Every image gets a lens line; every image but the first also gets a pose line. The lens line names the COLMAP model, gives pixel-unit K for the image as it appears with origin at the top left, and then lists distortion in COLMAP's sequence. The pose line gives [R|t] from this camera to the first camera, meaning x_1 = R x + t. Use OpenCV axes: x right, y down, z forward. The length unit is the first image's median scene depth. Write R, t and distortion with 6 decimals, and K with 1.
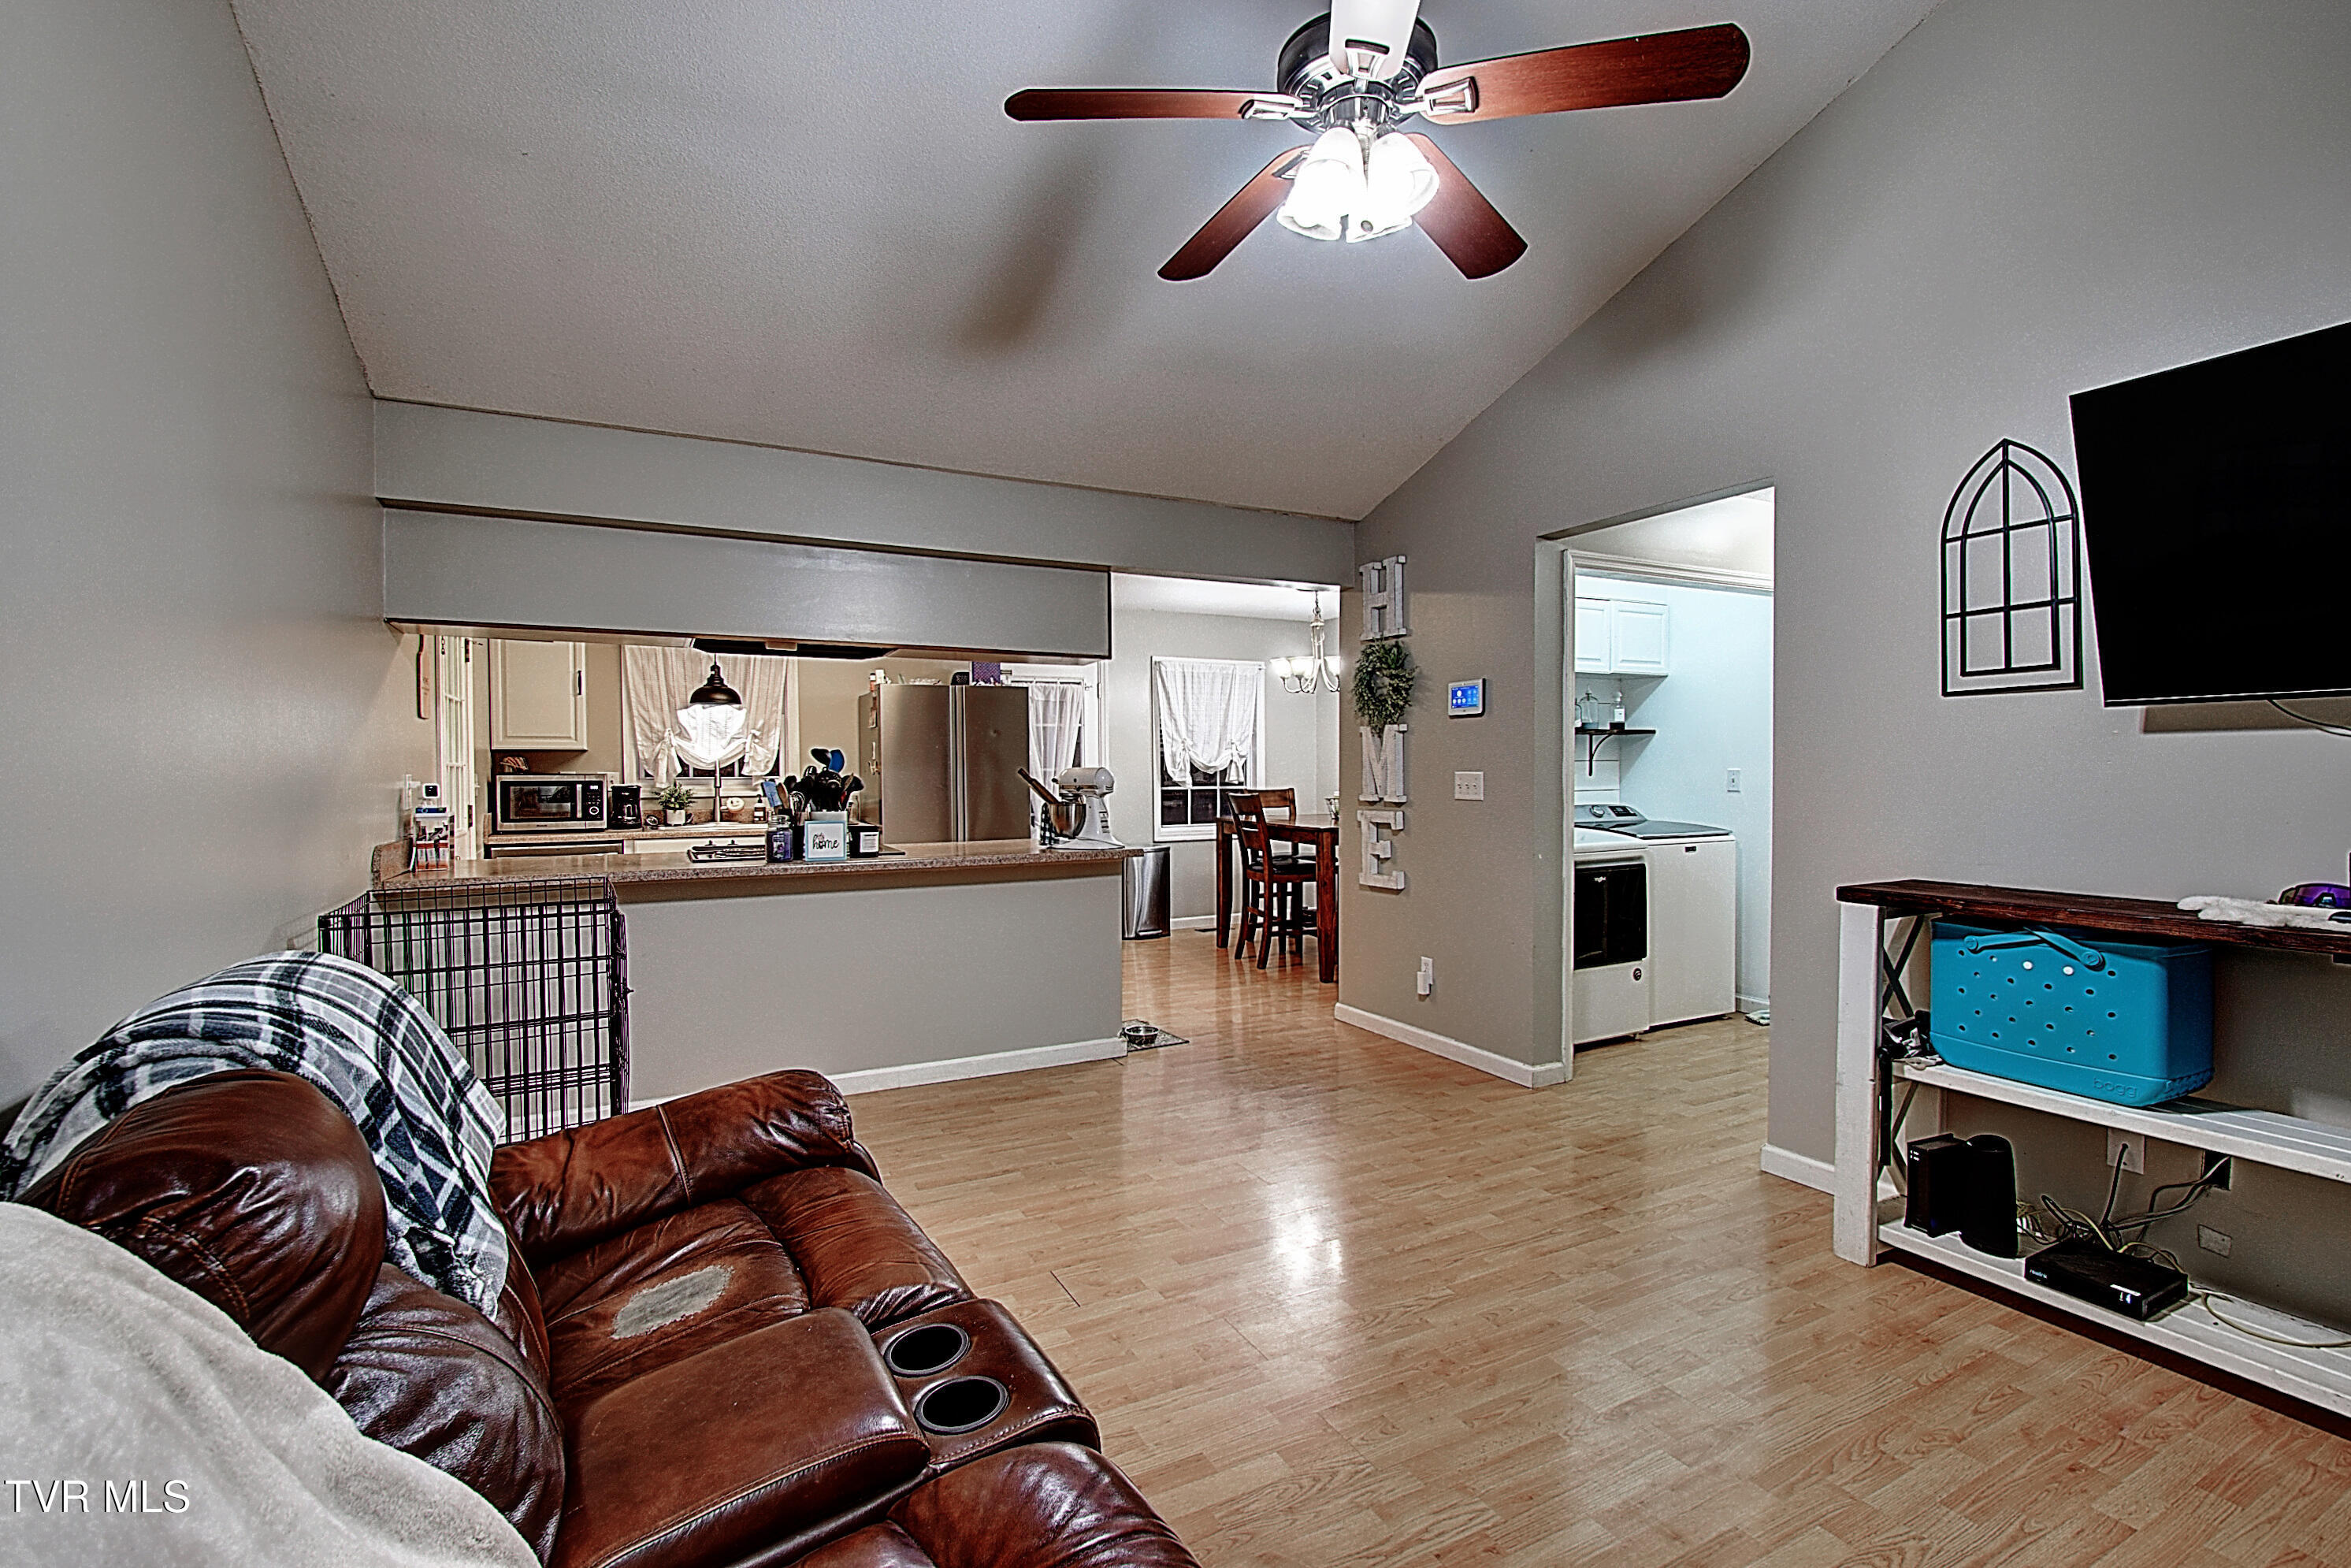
lens RADIAL K [[1045.7, 0, 1168.5], [0, 1045.7, 779.8], [0, 0, 1]] dist [0.010425, -0.000852]
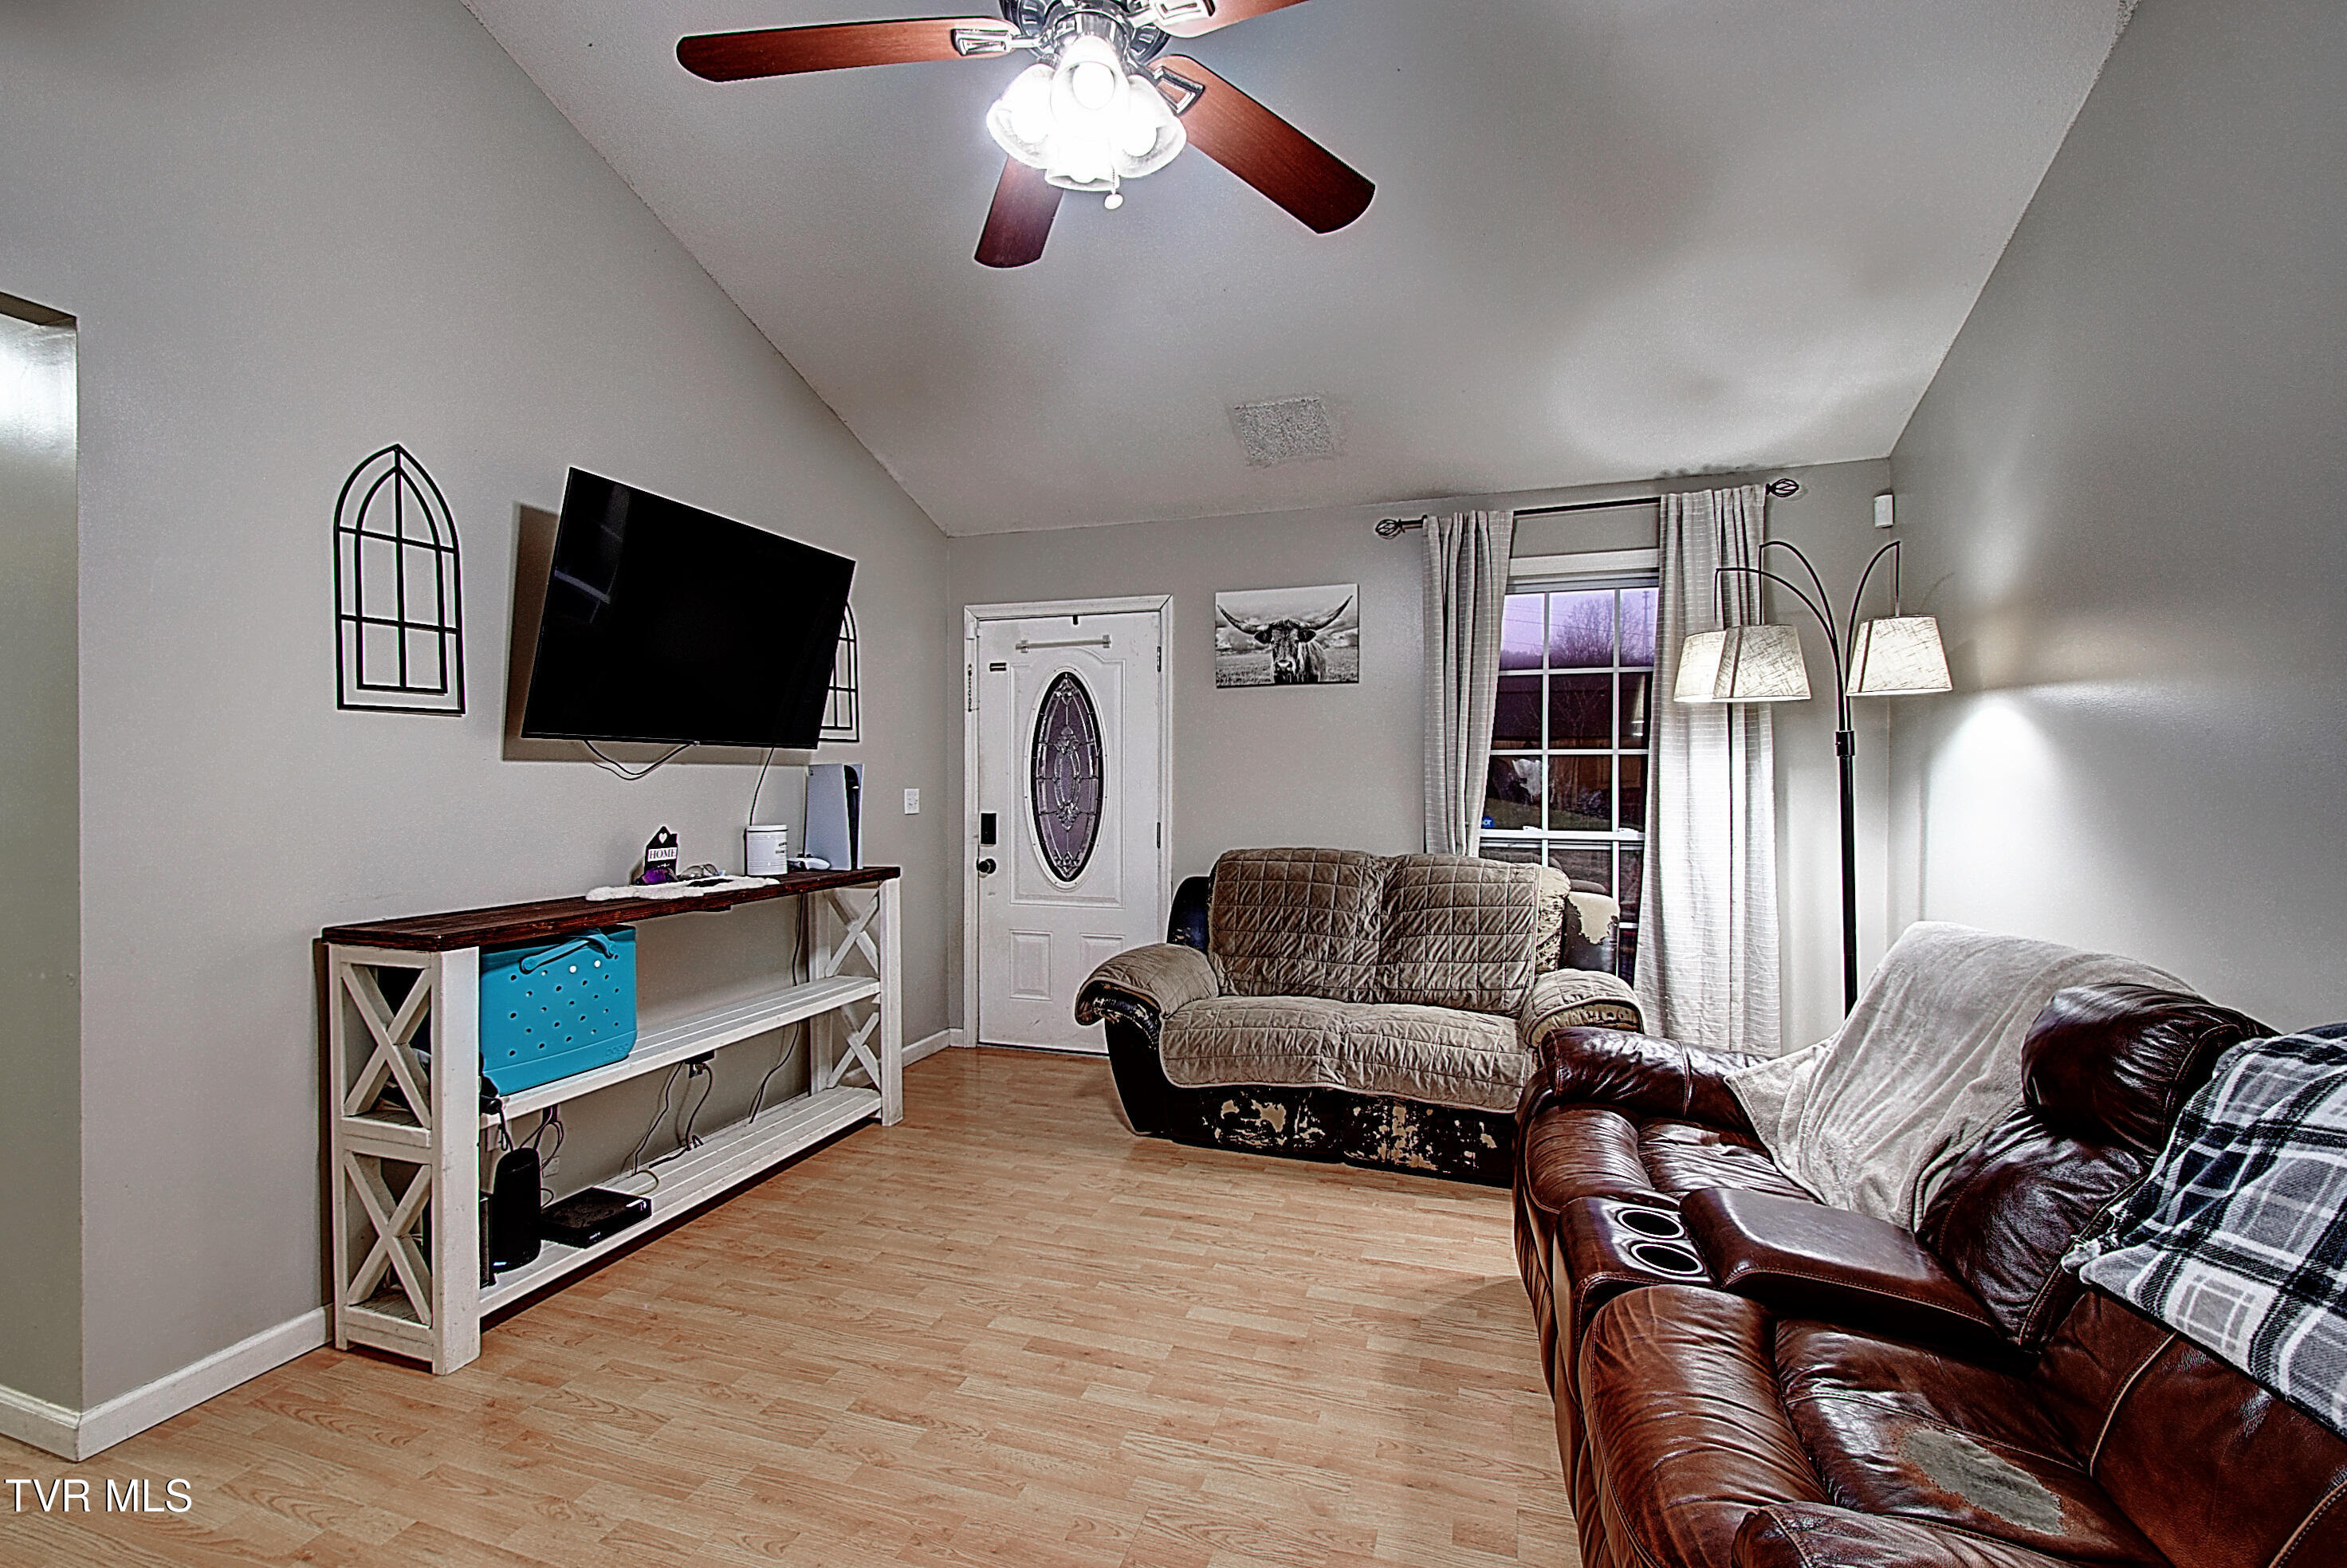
lens RADIAL K [[1053.3, 0, 1166.4], [0, 1053.3, 784.5], [0, 0, 1]] dist [0.001533, -0.001551]
pose [[-0.677904, -0.003029, 0.735144, -0.193854], [0.008341, 0.999895, 0.011811, -0.012001], [-0.735103, 0.014139, -0.677808, 0.591212]]
